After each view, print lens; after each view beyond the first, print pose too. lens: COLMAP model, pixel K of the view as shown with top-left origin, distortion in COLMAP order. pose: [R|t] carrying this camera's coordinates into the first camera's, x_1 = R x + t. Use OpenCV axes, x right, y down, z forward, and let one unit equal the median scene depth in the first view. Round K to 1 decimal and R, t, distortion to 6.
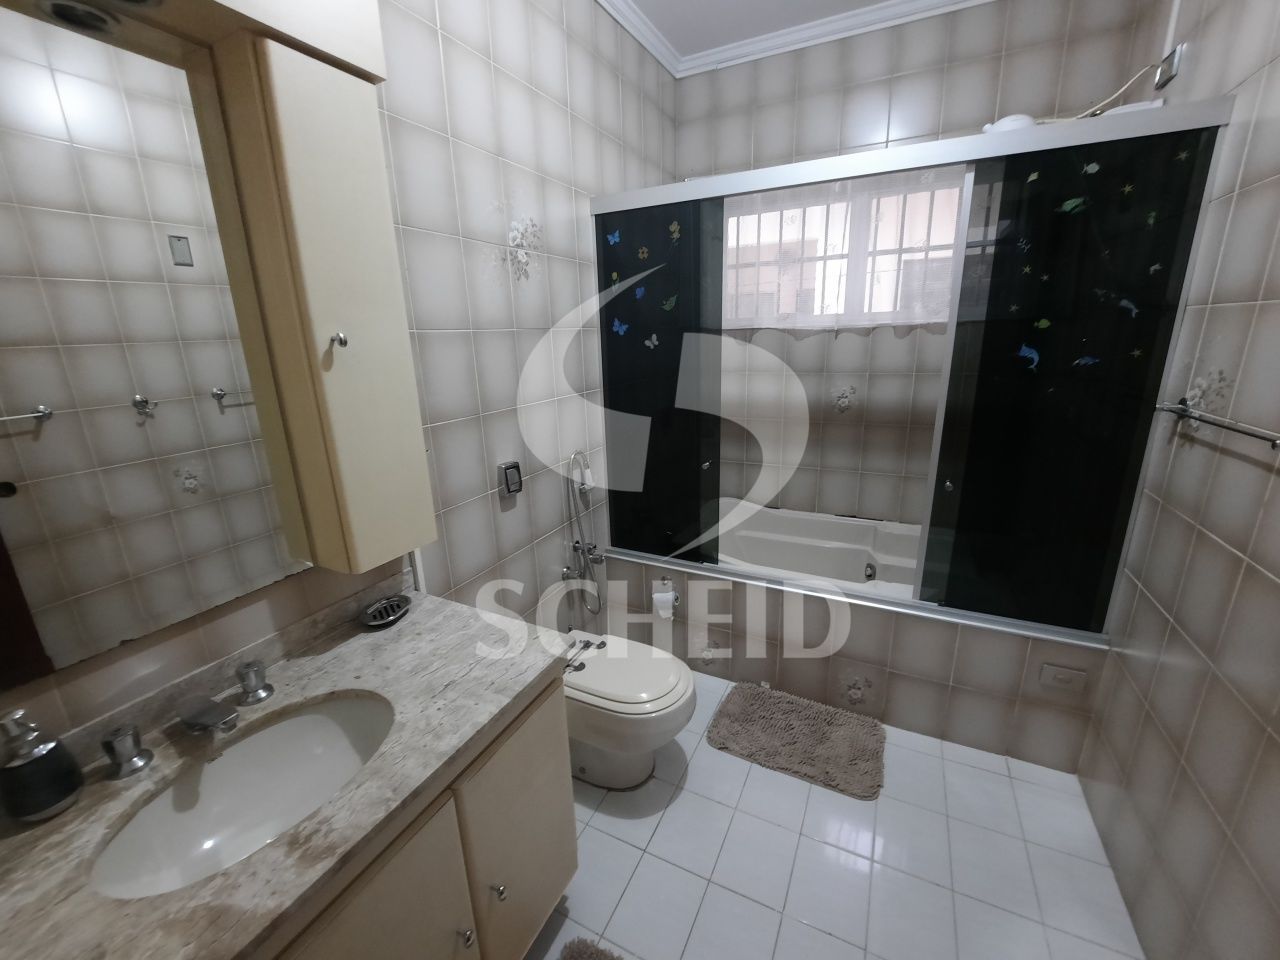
lens RADIAL K [[523.0, 0, 640.0], [0, 523.0, 480.0], [0, 0, 1]] dist [-0.009369, -0.000893]
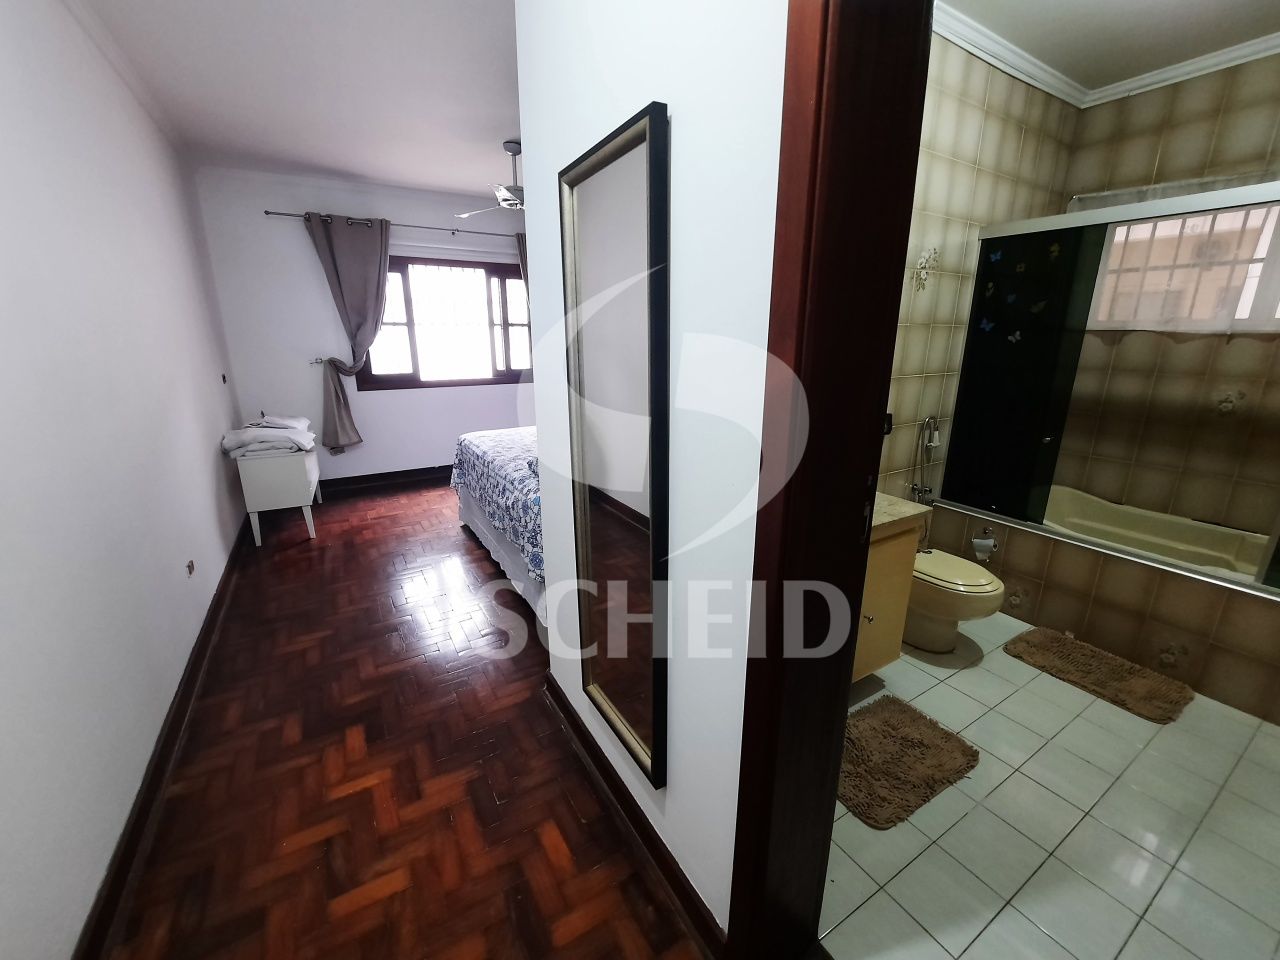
lens RADIAL K [[512.4, 0, 640.0], [0, 512.4, 480.0], [0, 0, 1]] dist [-0.015119, -0.000307]
pose [[0.843583, 0.172064, -0.508686, -0.058585], [-0.168330, 0.984263, 0.053777, 0.166750], [0.509934, 0.040262, 0.859271, -0.517122]]
